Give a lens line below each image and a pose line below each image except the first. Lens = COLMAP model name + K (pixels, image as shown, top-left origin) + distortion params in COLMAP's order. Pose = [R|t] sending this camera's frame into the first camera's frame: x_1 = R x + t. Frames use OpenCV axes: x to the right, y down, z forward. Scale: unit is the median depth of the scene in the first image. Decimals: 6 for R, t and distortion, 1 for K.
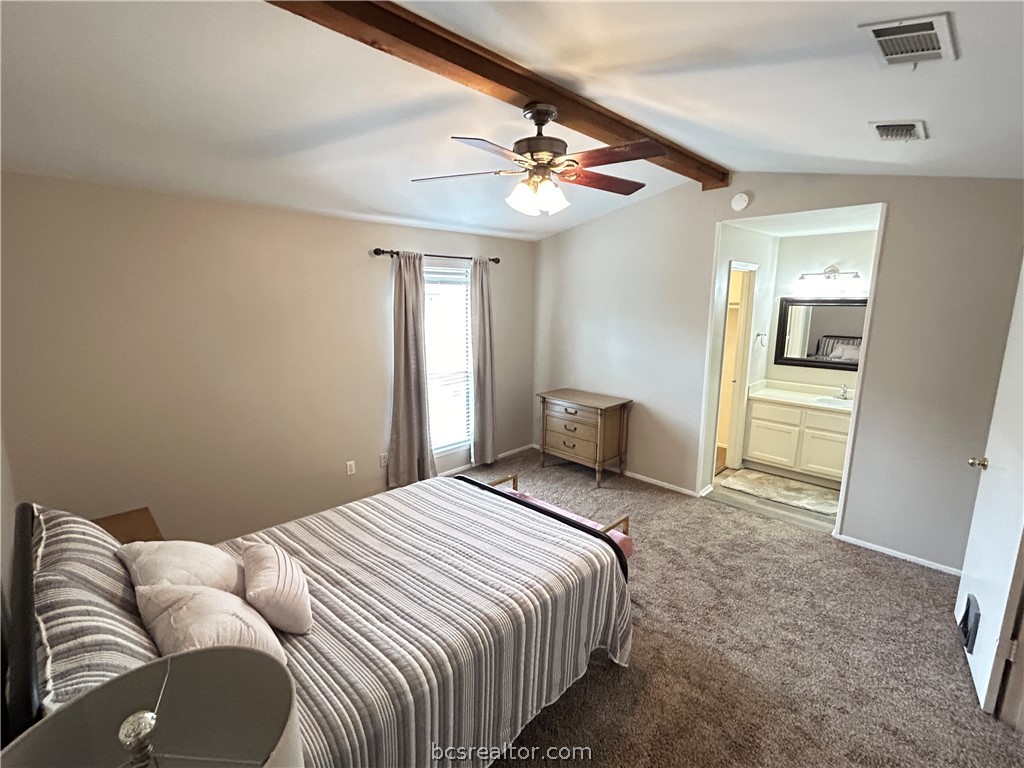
lens RADIAL K [[465.4, 0, 516.3], [0, 465.4, 381.4], [0, 0, 1]] dist [0.000415, -0.000299]
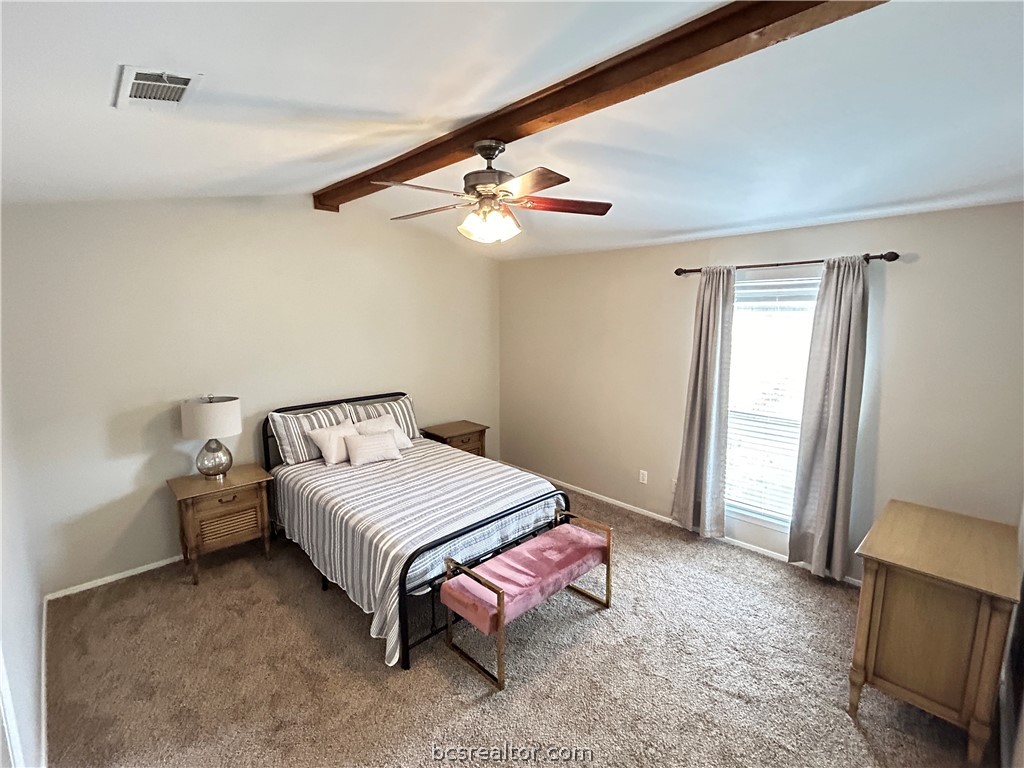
lens RADIAL K [[465.4, 0, 510.7], [0, 465.4, 381.1], [0, 0, 1]] dist [0.000415, -0.000299]
pose [[-0.020191, 0.135449, -0.990579, 0.678486], [-0.173792, 0.975222, 0.136891, -0.122127], [0.984575, 0.174919, 0.003849, 0.655443]]
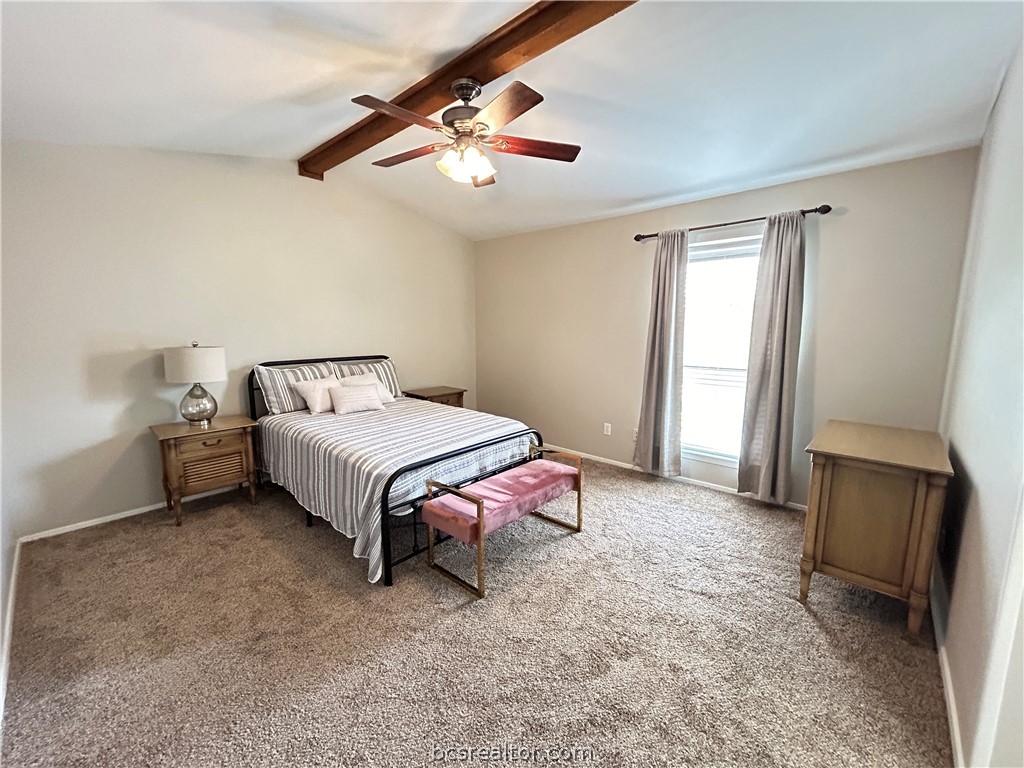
lens RADIAL K [[413.6, 0, 511.6], [0, 413.6, 381.4], [0, 0, 1]] dist [-0.003093, 0.001775]
pose [[0.045373, 0.126813, -0.990888, 0.655907], [-0.174831, 0.977609, 0.117108, -0.013004], [0.983552, 0.167924, 0.066528, 0.668779]]
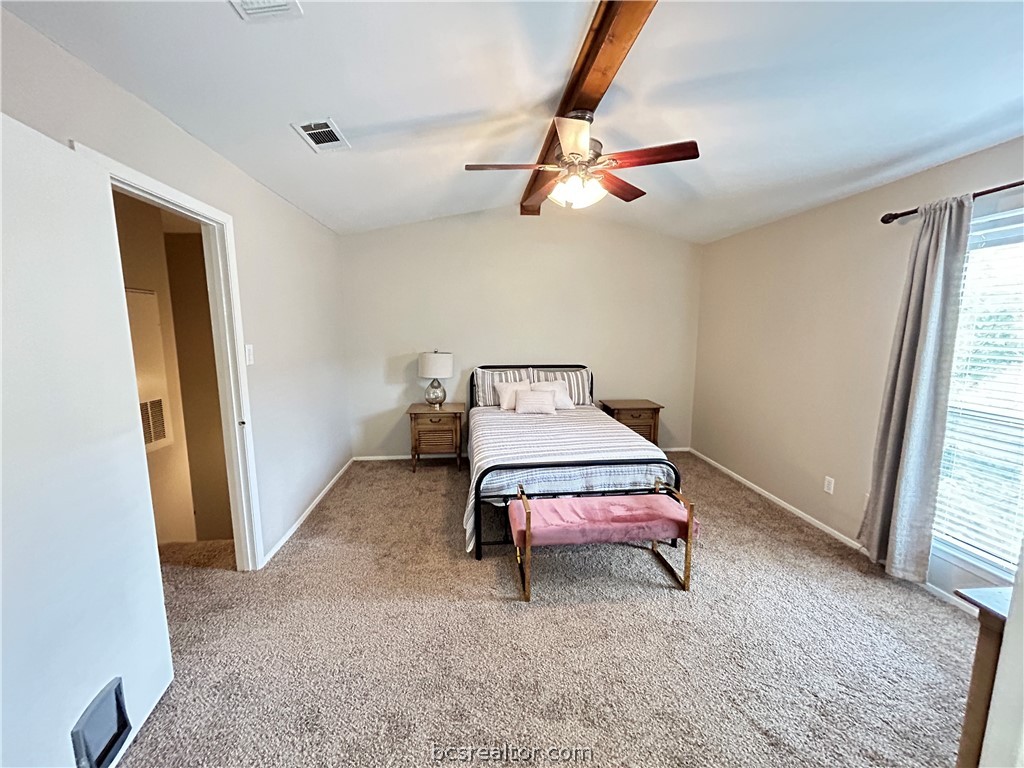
lens RADIAL K [[413.6, 0, 514.5], [0, 413.6, 381.3], [0, 0, 1]] dist [-0.003093, 0.001775]
pose [[-0.635742, 0.092135, -0.766383, 0.583411], [-0.142210, 0.961876, 0.233606, -0.095035], [0.758689, 0.257500, -0.598402, 0.962983]]
